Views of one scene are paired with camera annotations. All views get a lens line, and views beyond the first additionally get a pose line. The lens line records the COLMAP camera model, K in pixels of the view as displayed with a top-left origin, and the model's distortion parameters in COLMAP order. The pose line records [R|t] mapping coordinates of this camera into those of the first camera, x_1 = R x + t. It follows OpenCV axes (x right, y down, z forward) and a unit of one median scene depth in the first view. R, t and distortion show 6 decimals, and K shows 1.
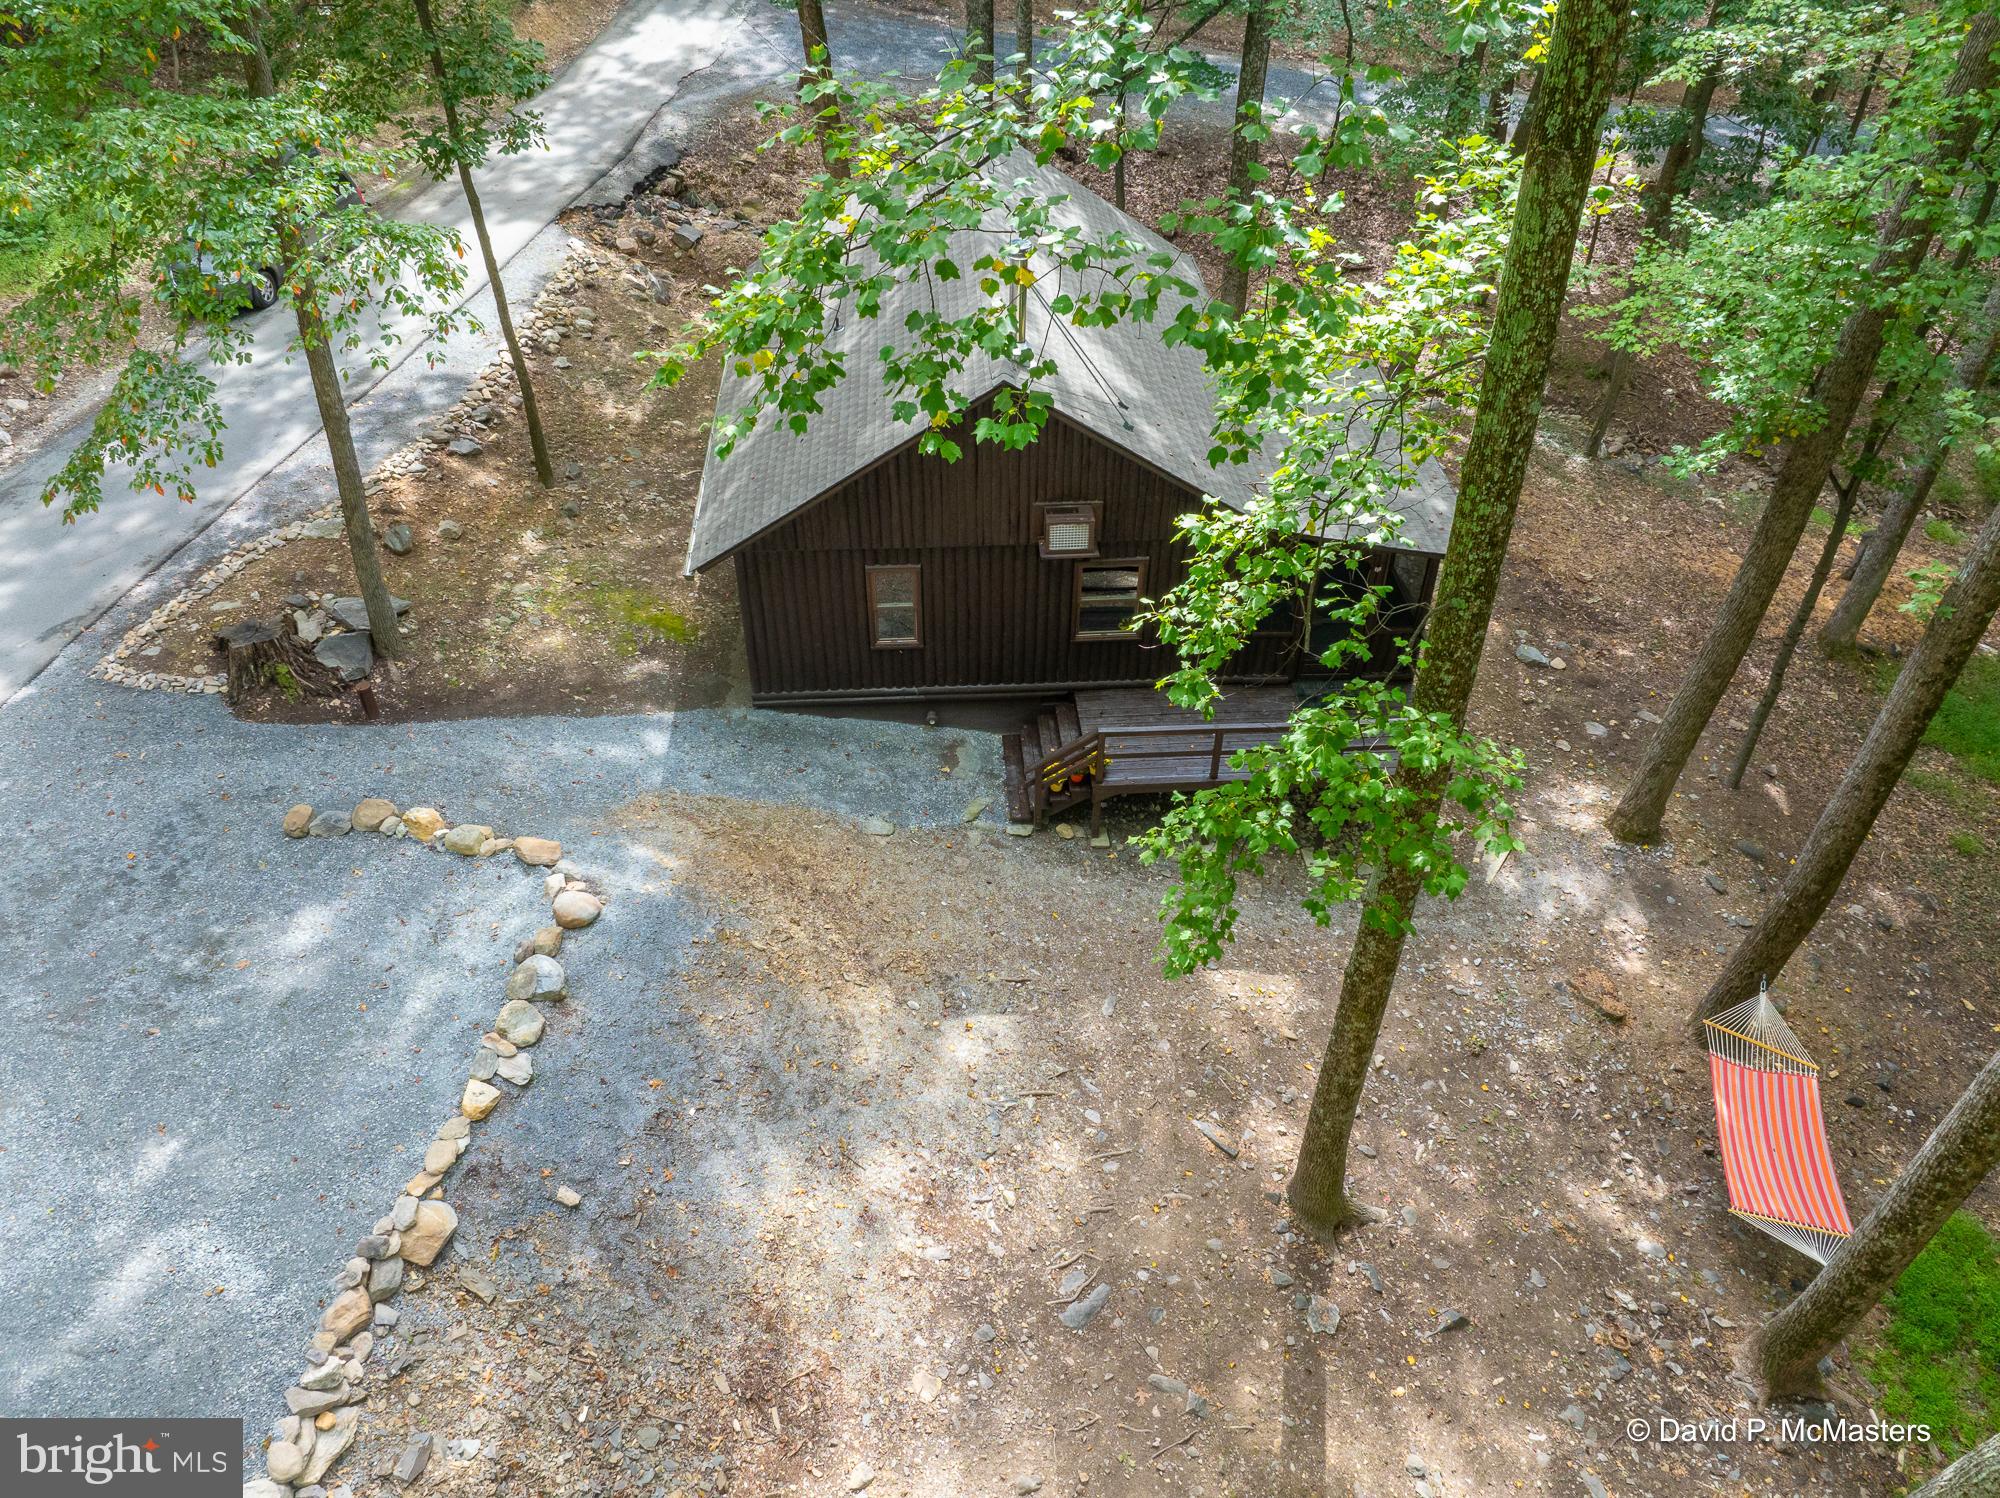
lens RADIAL K [[1413.1, 0, 993.2], [0, 1413.1, 744.9], [0, 0, 1]] dist [-0.057769, 0.026133]
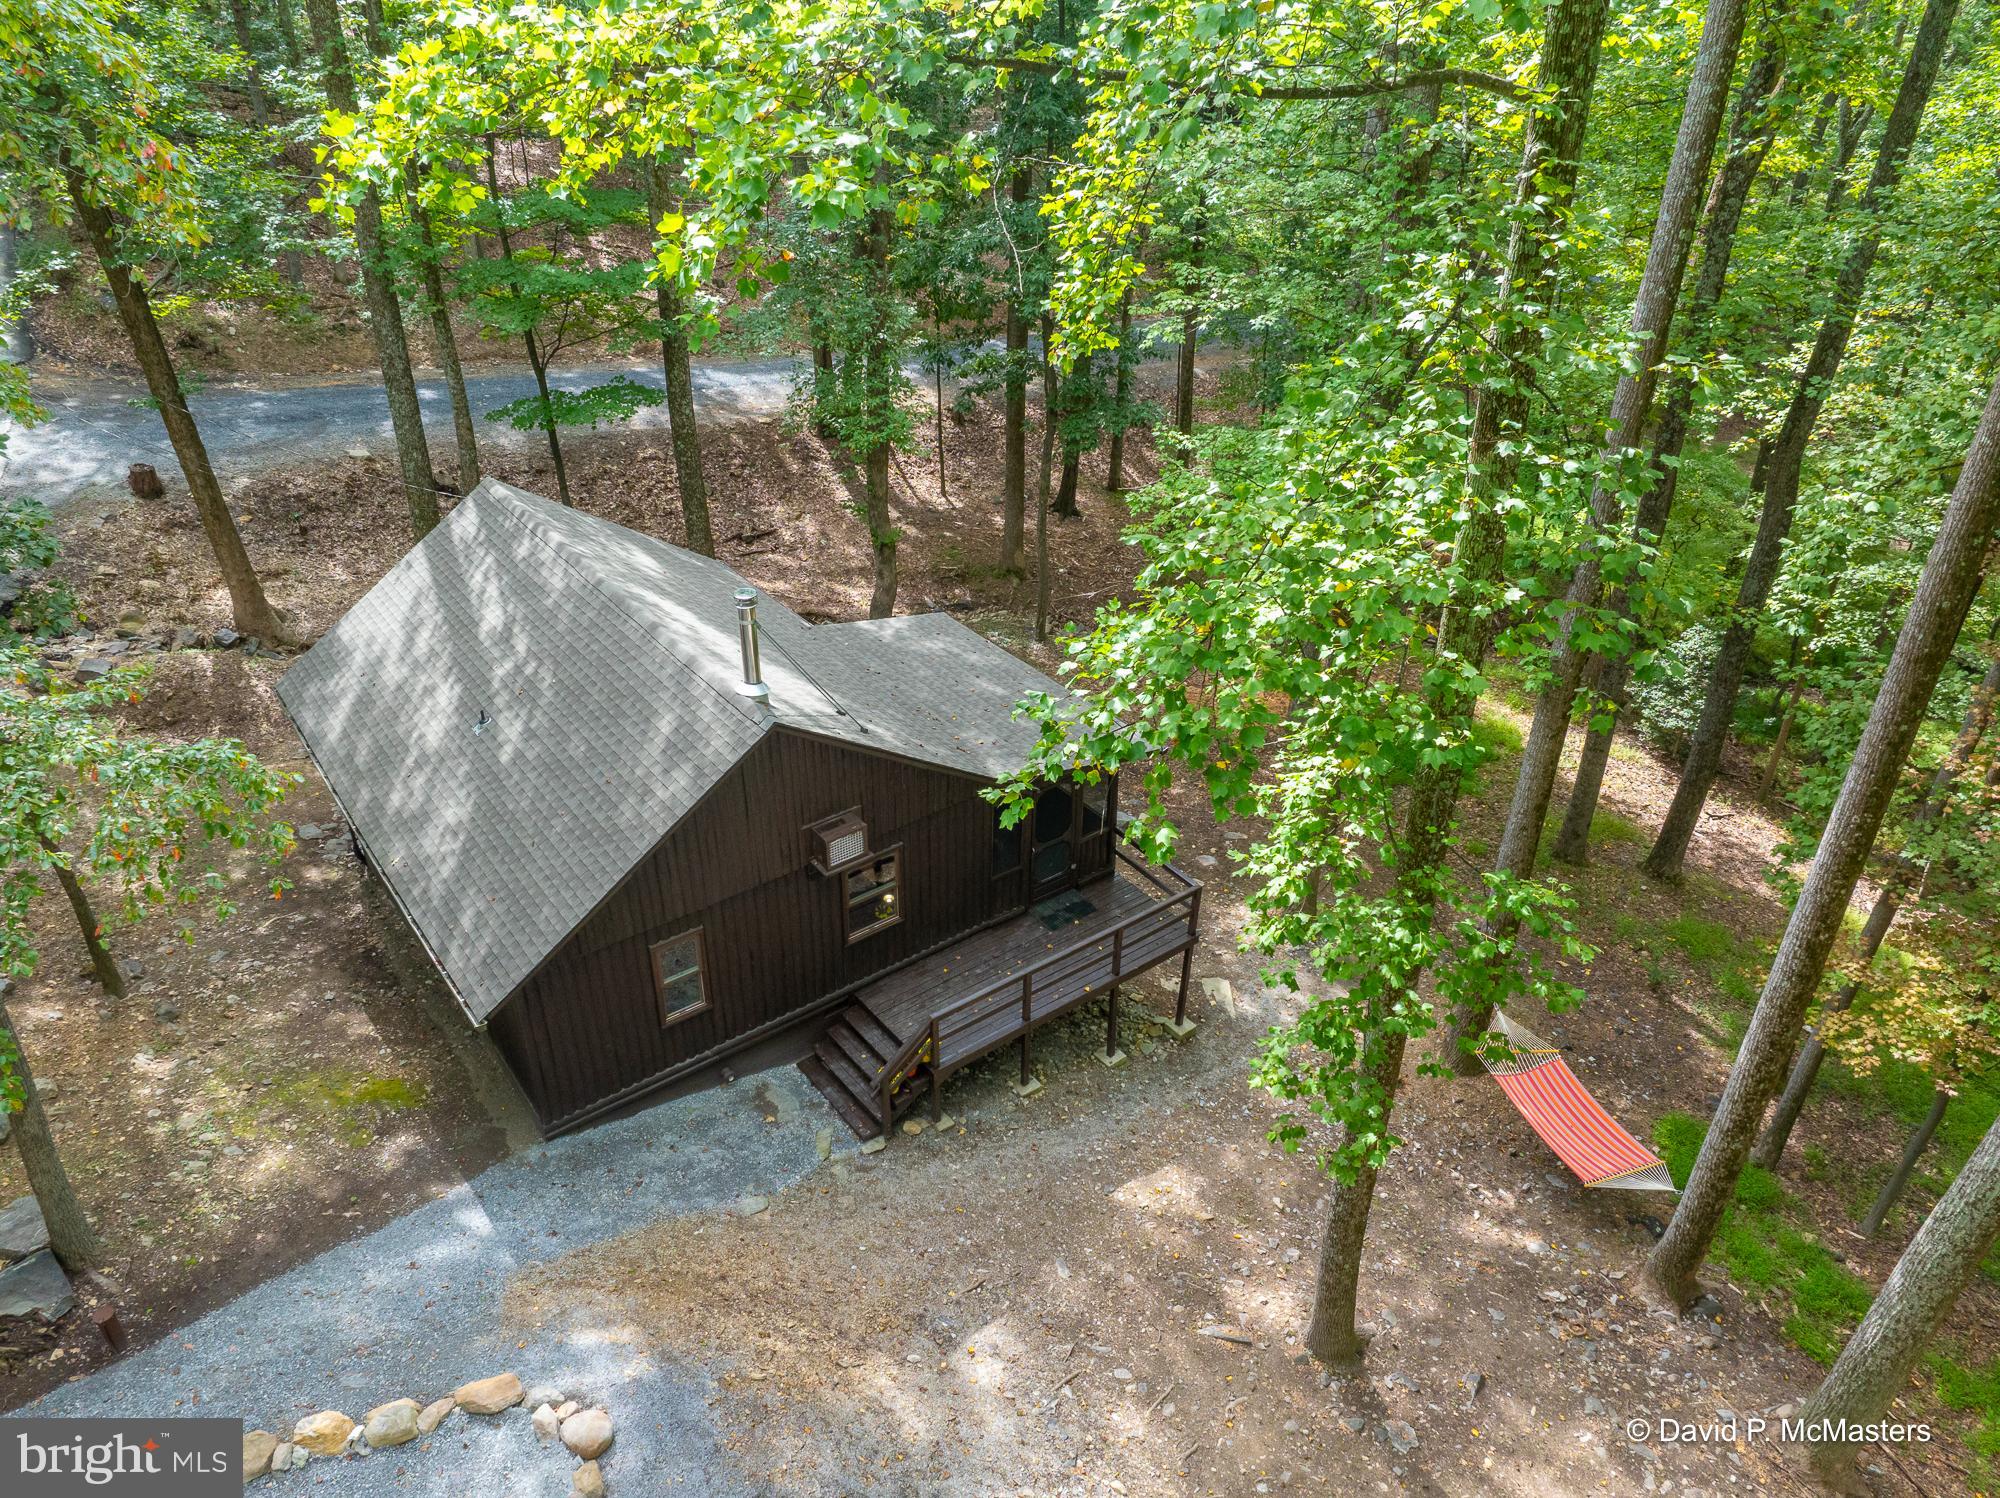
lens RADIAL K [[1413.1, 0, 999.1], [0, 1413.1, 741.9], [0, 0, 1]] dist [-0.057769, 0.026133]
pose [[0.832521, -0.284428, 0.475403, -0.306689], [0.360981, 0.929467, -0.076056, -0.098724], [-0.420239, 0.234930, 0.876474, 0.045350]]
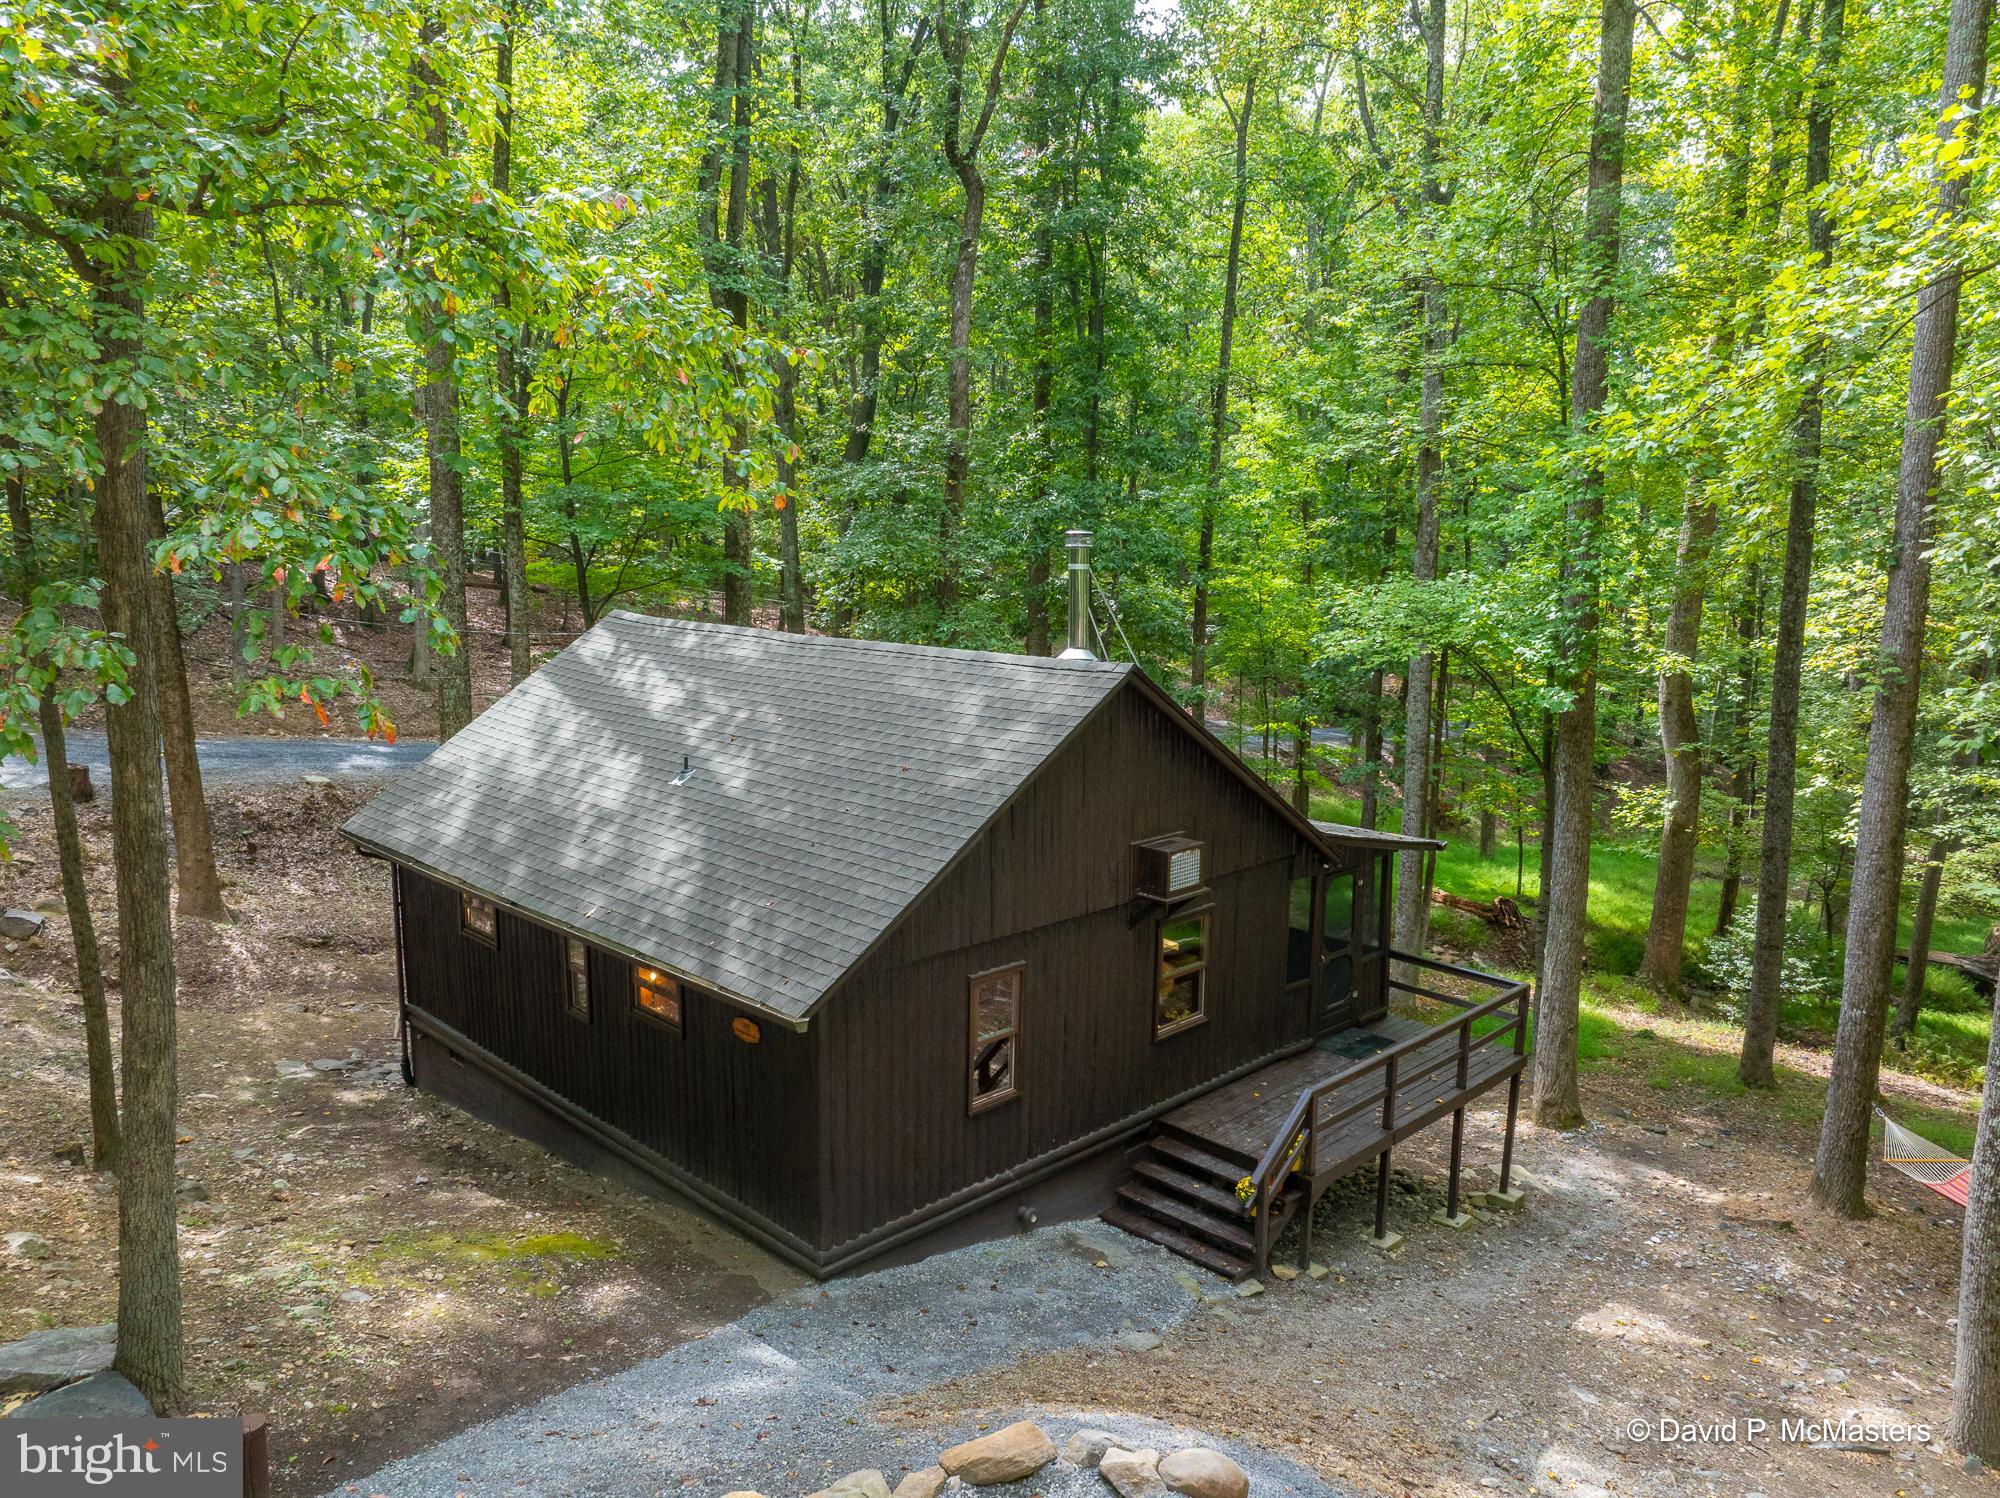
lens RADIAL K [[1413.1, 0, 1003.6], [0, 1413.1, 736.2], [0, 0, 1]] dist [-0.057769, 0.026133]
pose [[0.744343, -0.090280, 0.661667, -0.534473], [0.434439, 0.817952, -0.377118, 0.047223], [-0.507165, 0.568159, 0.648058, 0.474063]]
